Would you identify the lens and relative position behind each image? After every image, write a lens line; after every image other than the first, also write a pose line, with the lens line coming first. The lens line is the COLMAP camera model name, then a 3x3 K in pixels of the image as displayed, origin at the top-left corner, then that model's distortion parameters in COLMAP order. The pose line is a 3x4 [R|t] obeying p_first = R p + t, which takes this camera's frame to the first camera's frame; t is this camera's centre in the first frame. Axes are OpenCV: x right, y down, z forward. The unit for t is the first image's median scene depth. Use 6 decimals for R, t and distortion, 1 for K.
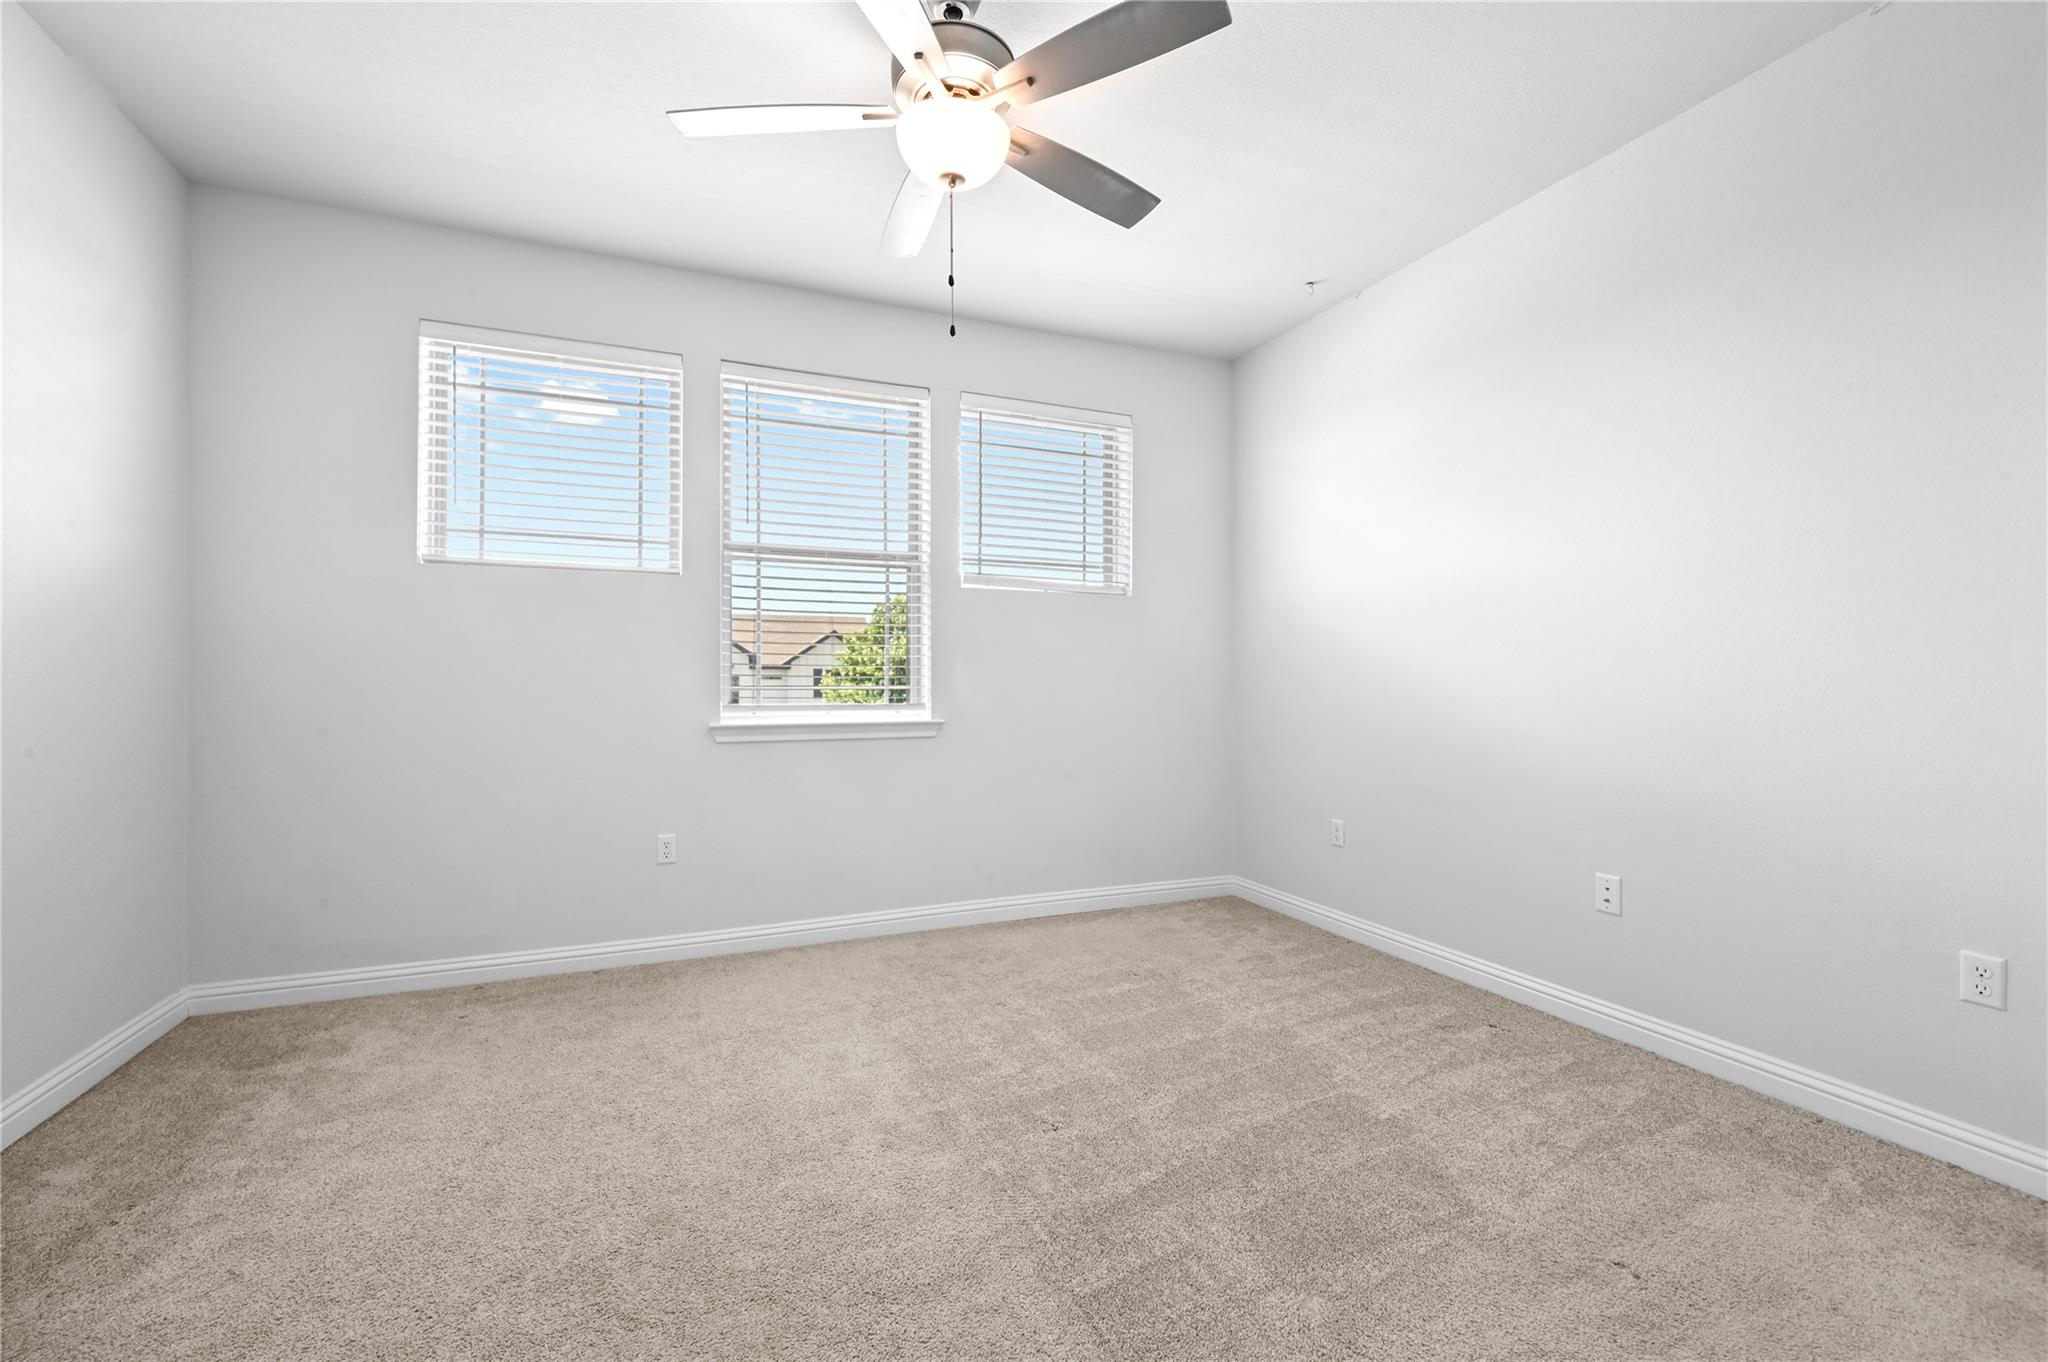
lens RADIAL K [[836.2, 0, 1004.5], [0, 836.2, 673.0], [0, 0, 1]] dist [-0.000552, 0.000249]
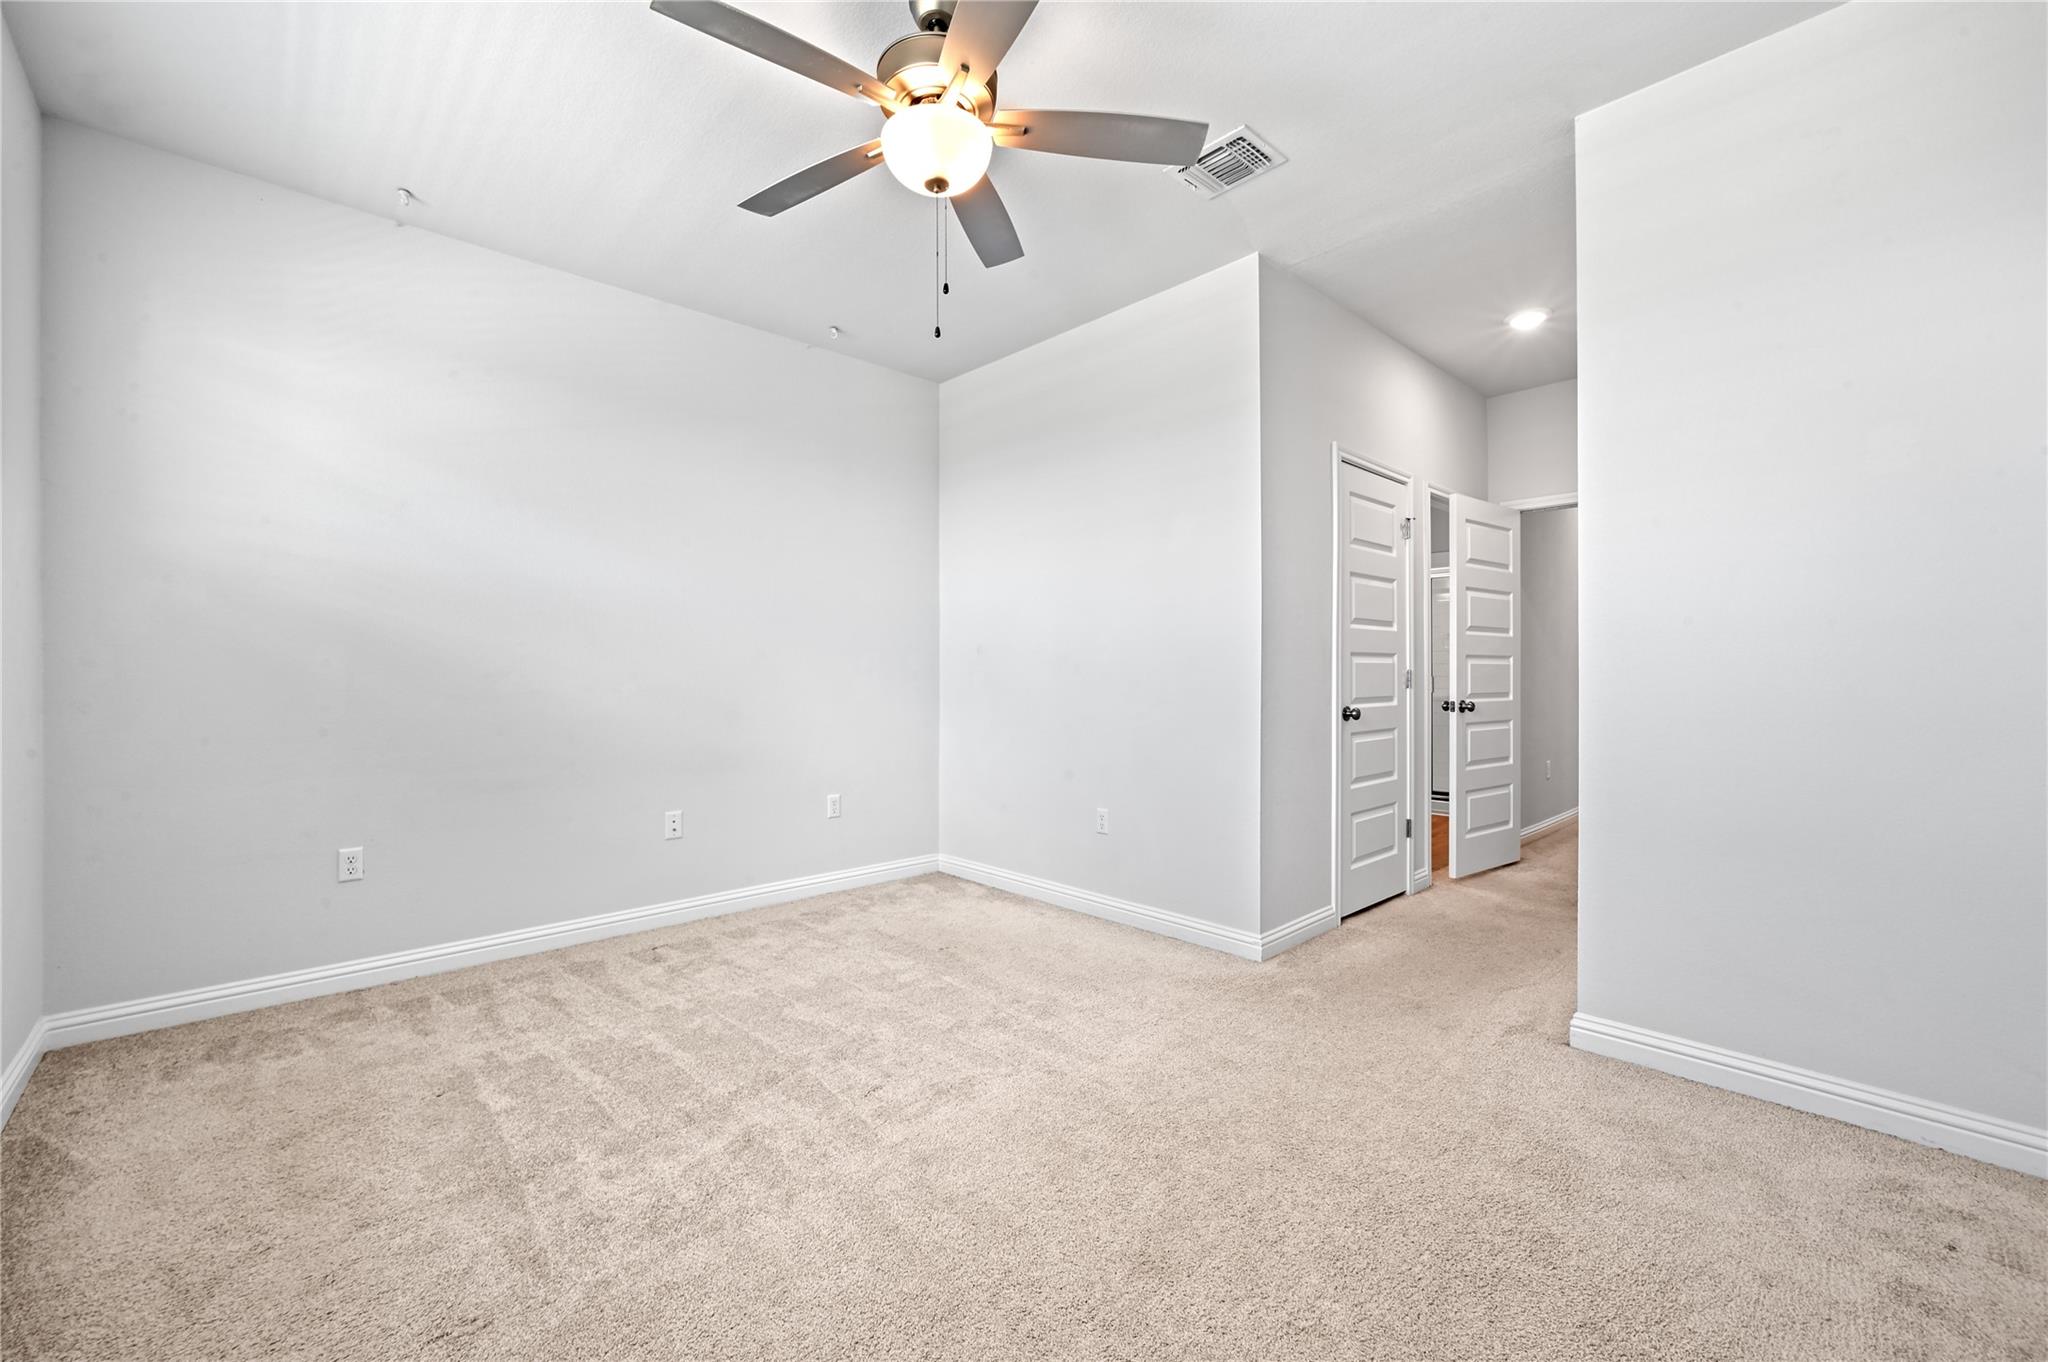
lens RADIAL K [[836.2, 0, 1004.5], [0, 836.2, 673.0], [0, 0, 1]] dist [-0.000552, 0.000249]
pose [[-0.352015, 0.001342, 0.935993, -0.727572], [-0.012764, 0.999899, -0.006234, 0.006280], [-0.935907, -0.014142, -0.351962, 0.883396]]
